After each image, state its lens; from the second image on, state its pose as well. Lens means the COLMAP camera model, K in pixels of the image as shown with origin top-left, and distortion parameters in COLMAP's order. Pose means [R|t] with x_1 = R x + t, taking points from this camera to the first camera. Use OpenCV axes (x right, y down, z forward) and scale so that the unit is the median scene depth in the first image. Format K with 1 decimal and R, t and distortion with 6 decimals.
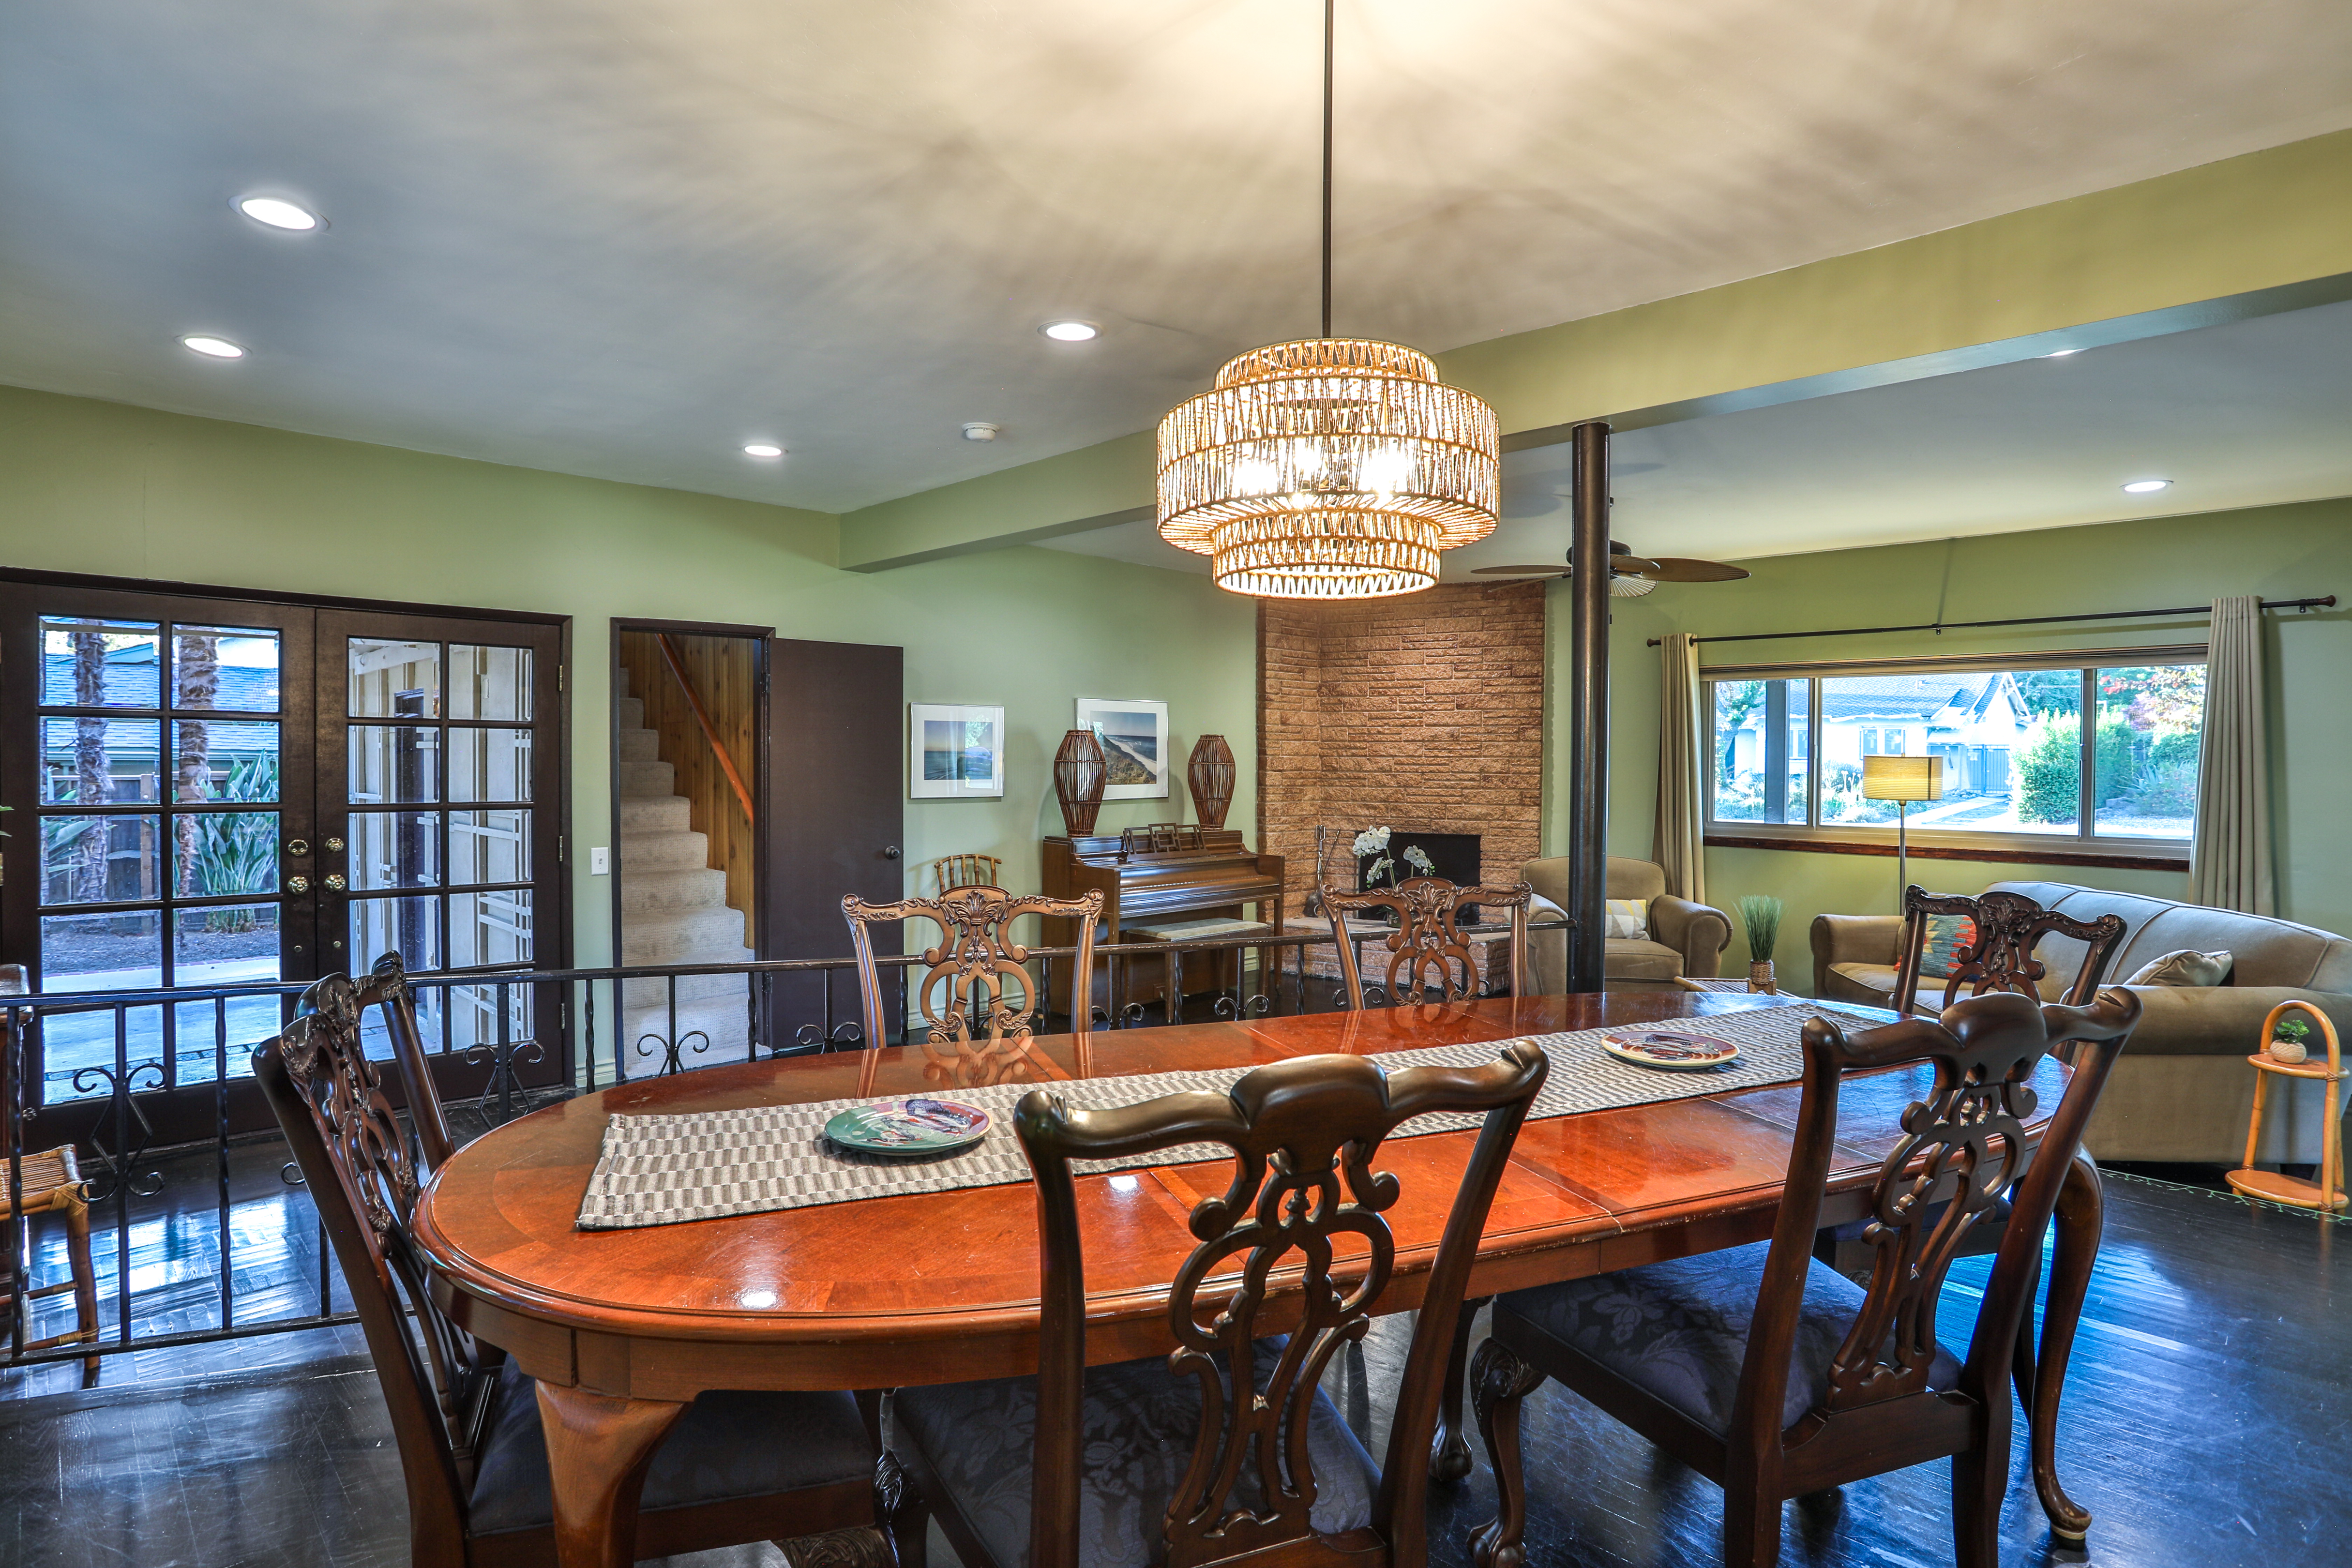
lens RADIAL K [[1209.0, 0, 1168.9], [0, 1209.0, 779.3], [0, 0, 1]] dist [-0.083919, 0.037853]
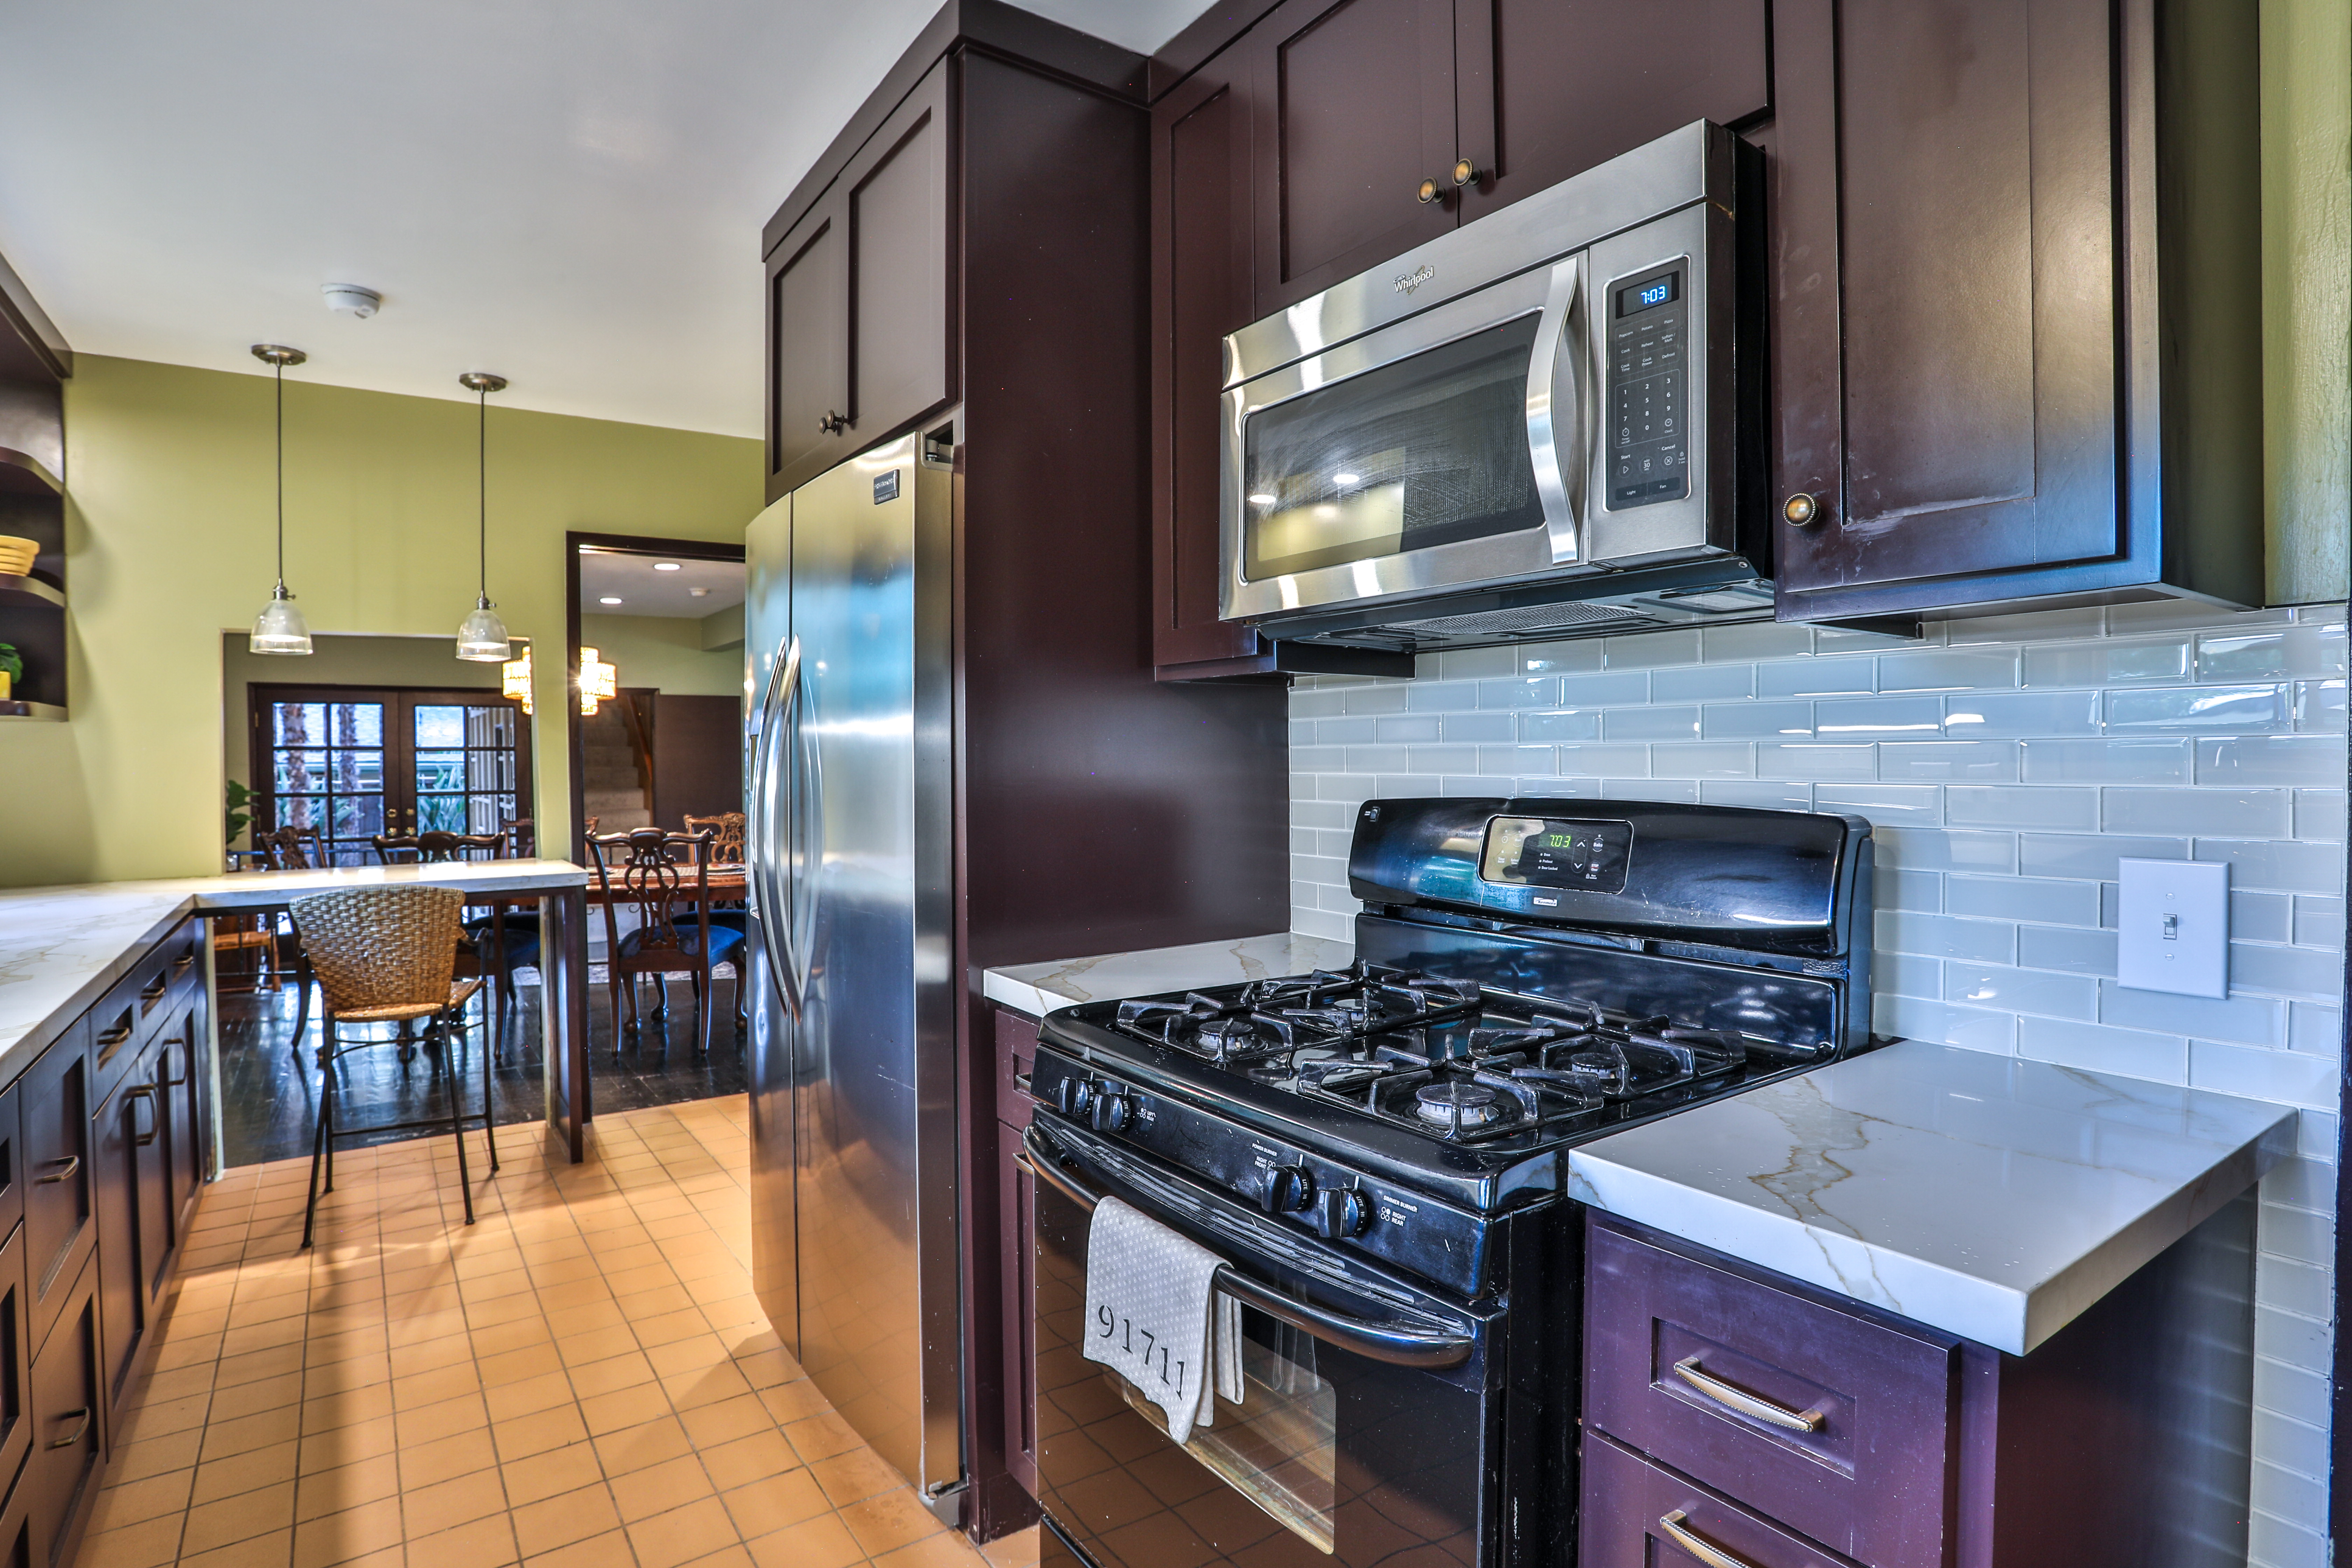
lens RADIAL K [[1204.1, 0, 1167.8], [0, 1204.1, 776.0], [0, 0, 1]] dist [-0.071092, 0.028168]
pose [[0.984532, -0.012316, -0.174773, 0.533392], [0.012258, 0.999924, -0.001411, 0.007967], [0.174777, -0.000753, 0.984608, -0.433514]]
